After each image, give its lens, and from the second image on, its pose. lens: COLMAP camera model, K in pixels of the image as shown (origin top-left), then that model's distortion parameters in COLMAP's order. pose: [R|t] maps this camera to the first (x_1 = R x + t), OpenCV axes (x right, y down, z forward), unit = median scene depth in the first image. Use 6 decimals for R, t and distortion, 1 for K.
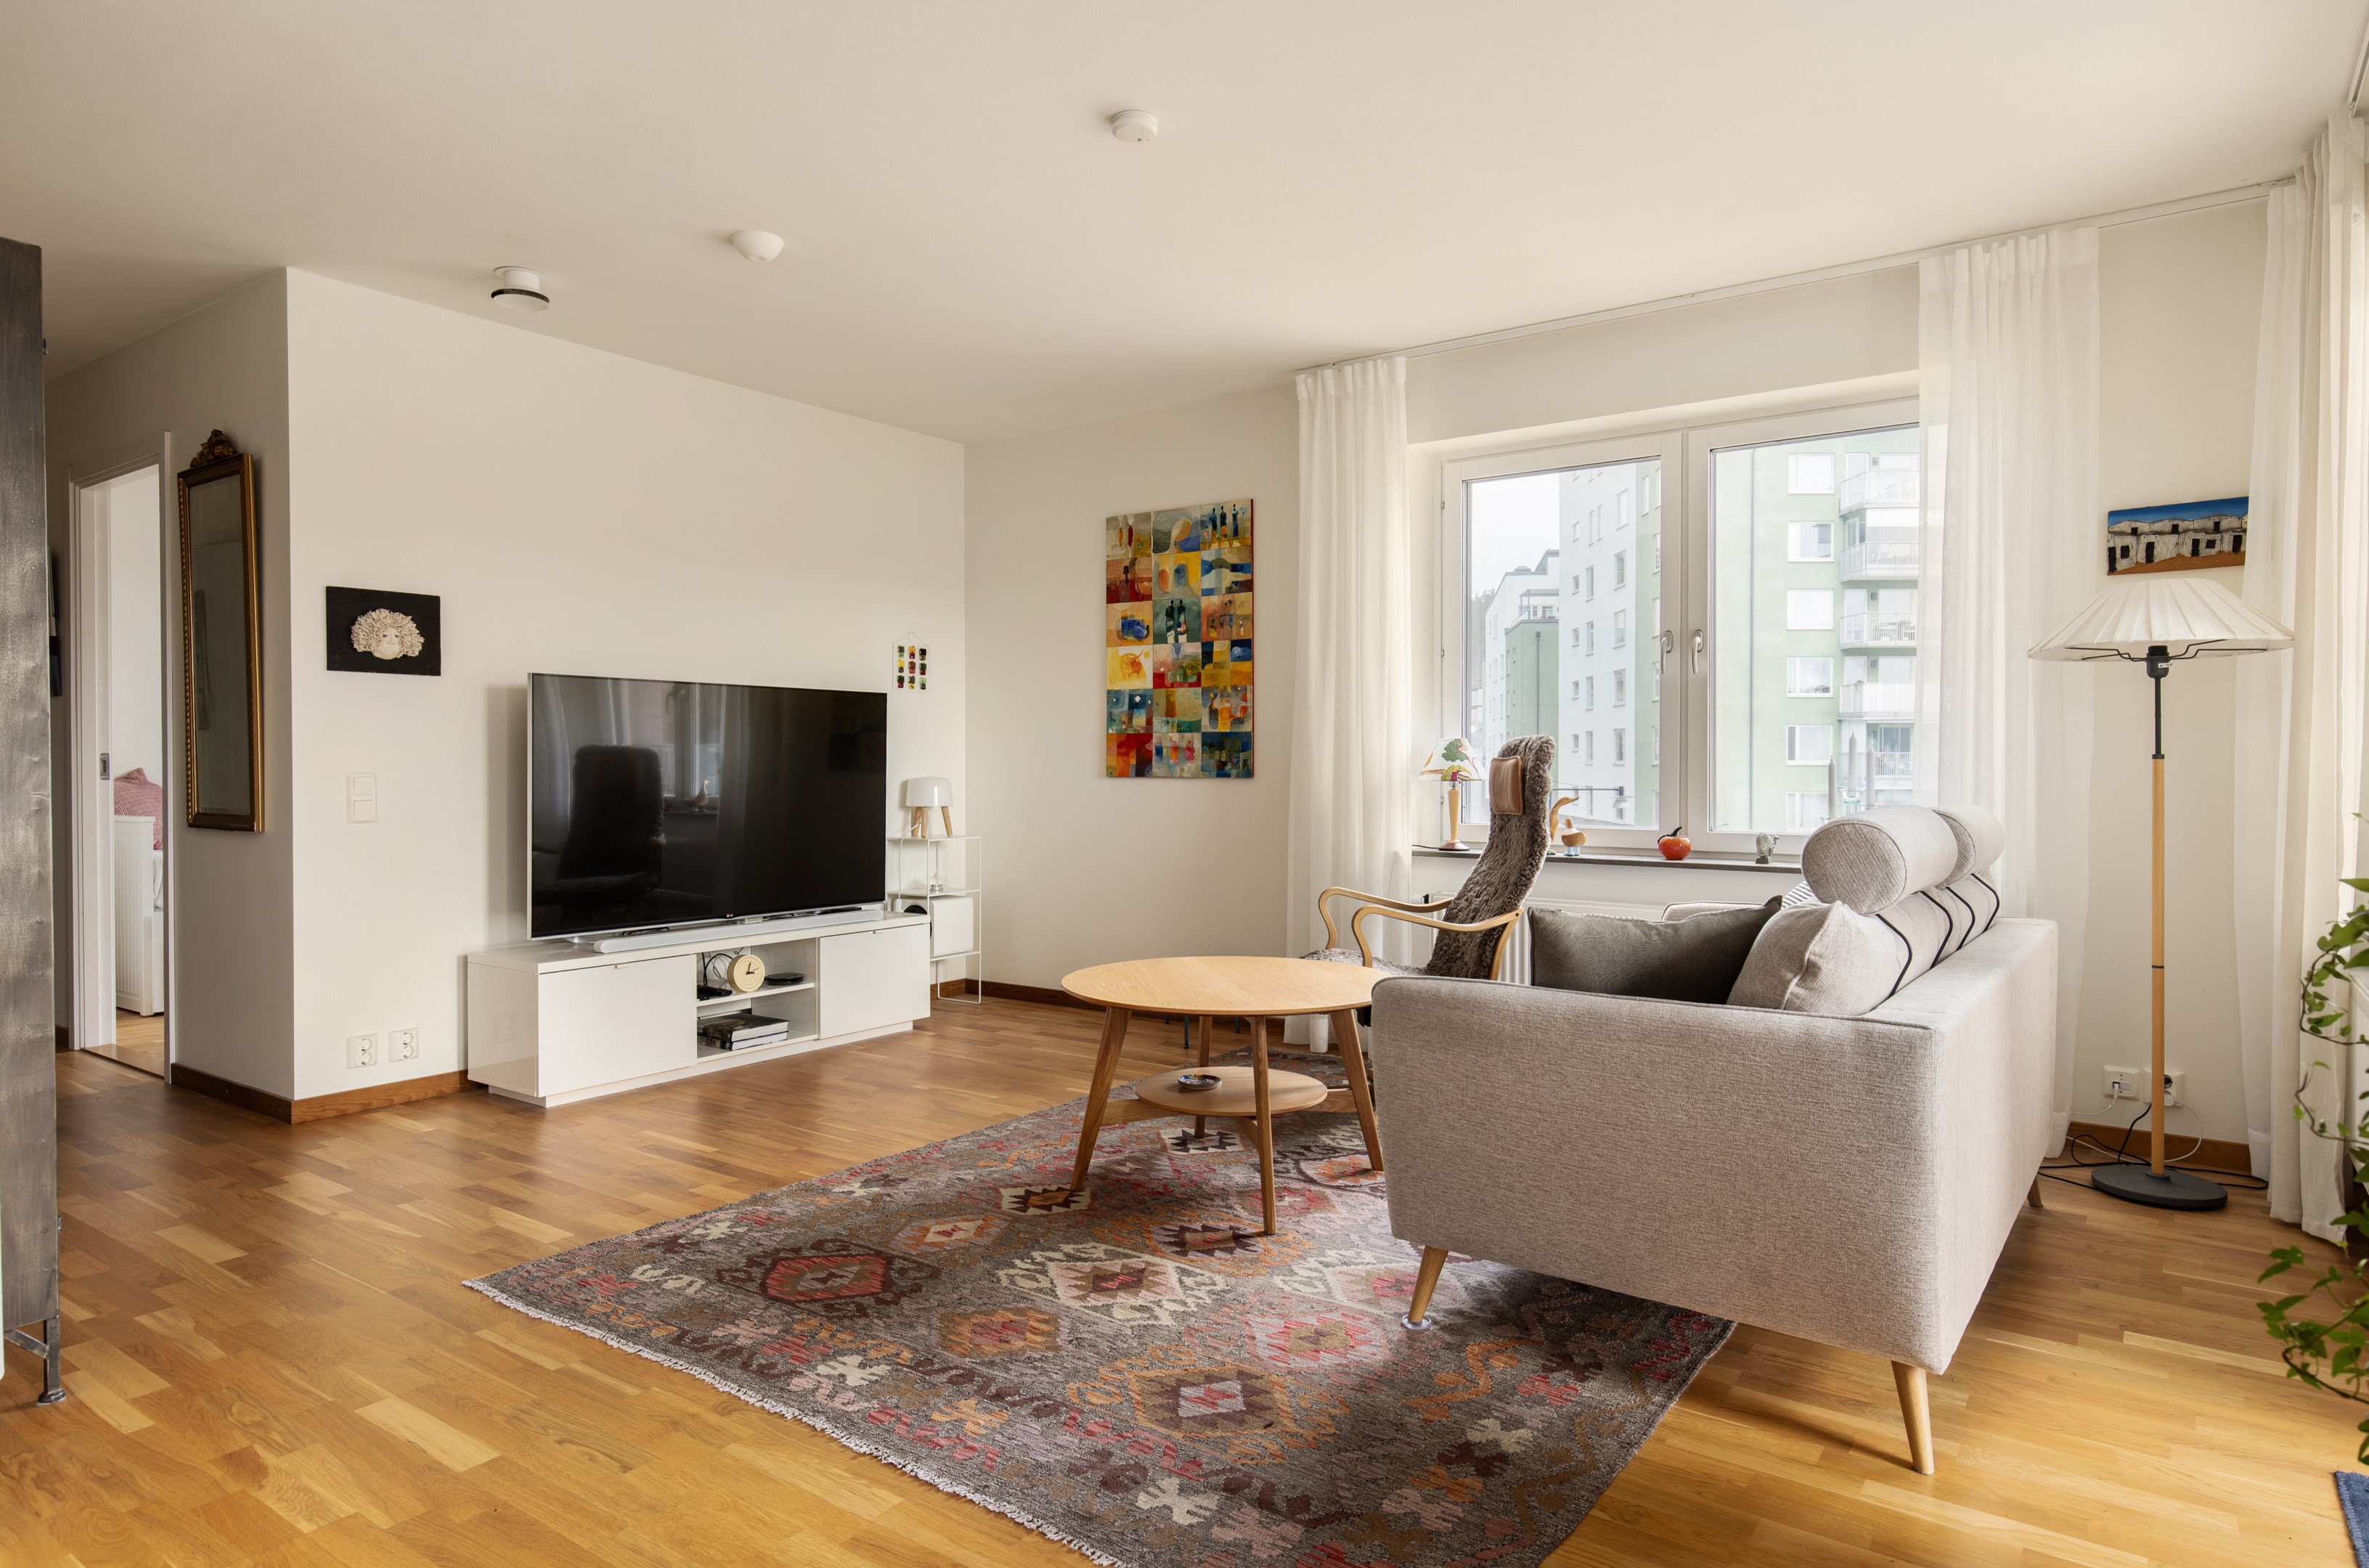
lens RADIAL K [[1278.1, 0, 1184.5], [0, 1278.1, 784.0], [0, 0, 1]] dist [-0.006919, -0.000035]
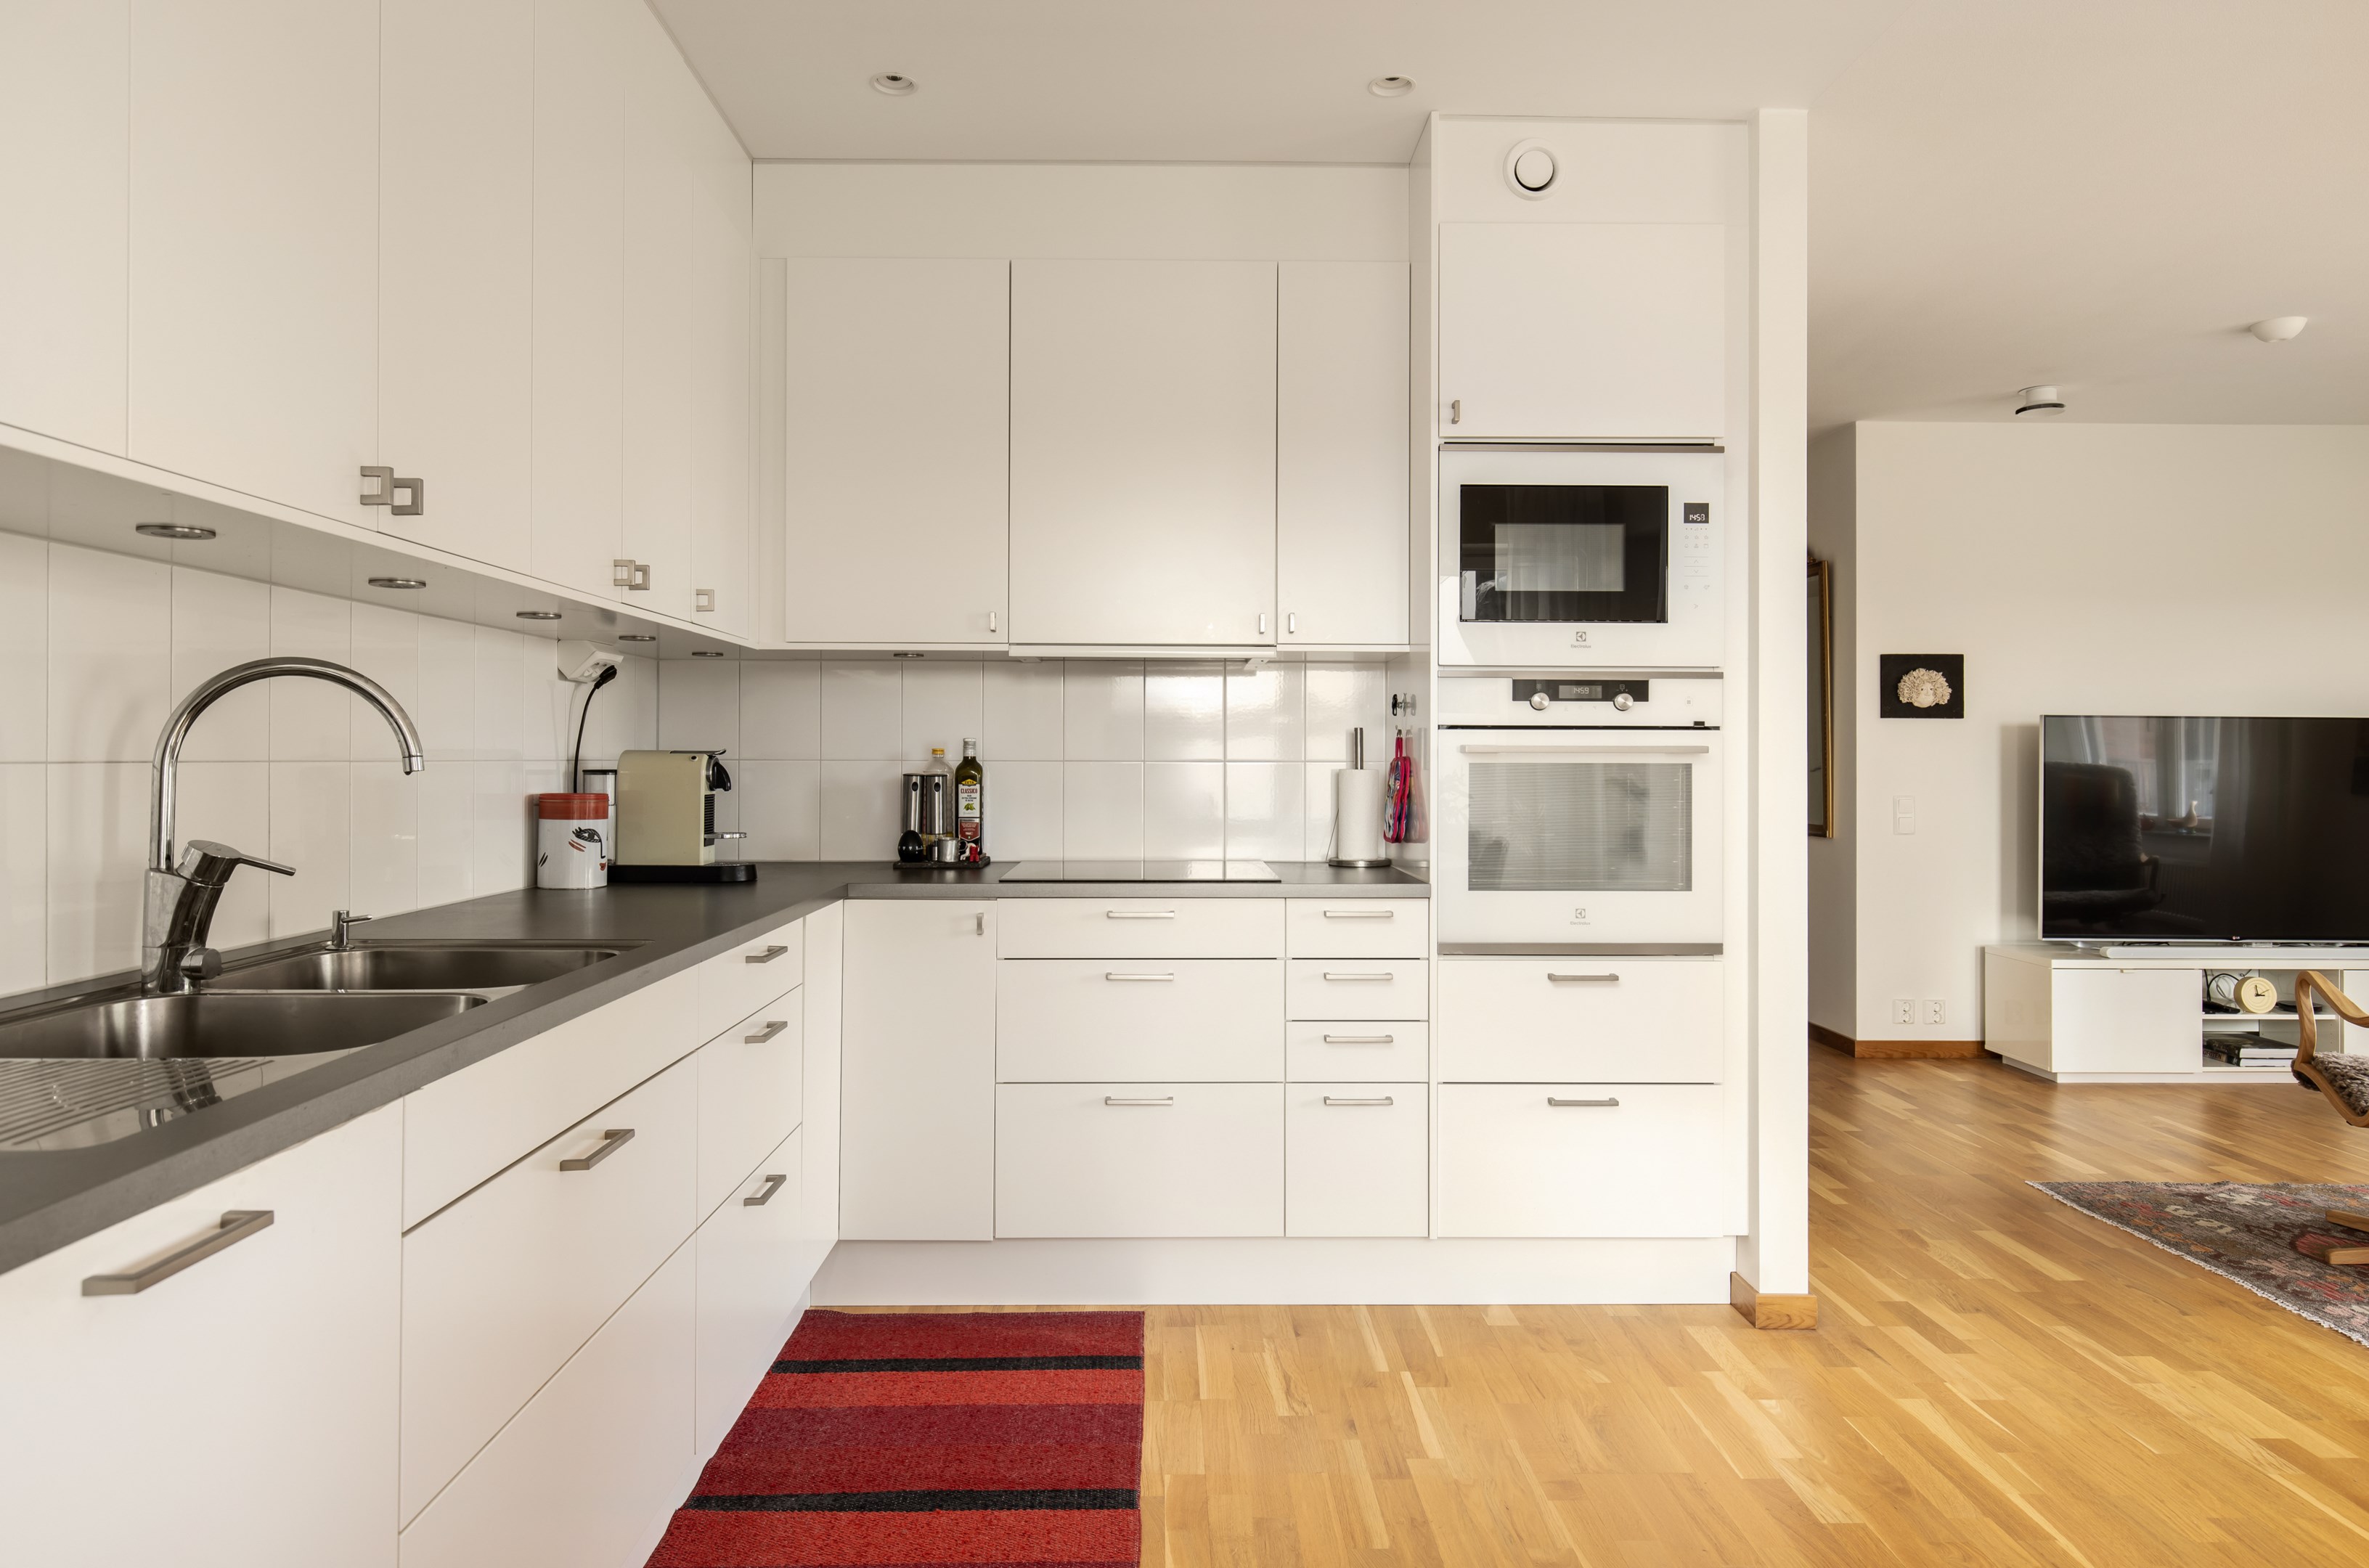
lens RADIAL K [[1414.8, 0, 1187.8], [0, 1414.8, 740.4], [0, 0, 1]] dist [0.000904, -0.002340]
pose [[0.579344, -0.005848, -0.815062, 0.105557], [-0.017178, 0.999665, -0.019383, -0.024960], [0.814902, 0.025231, 0.579049, -0.429740]]
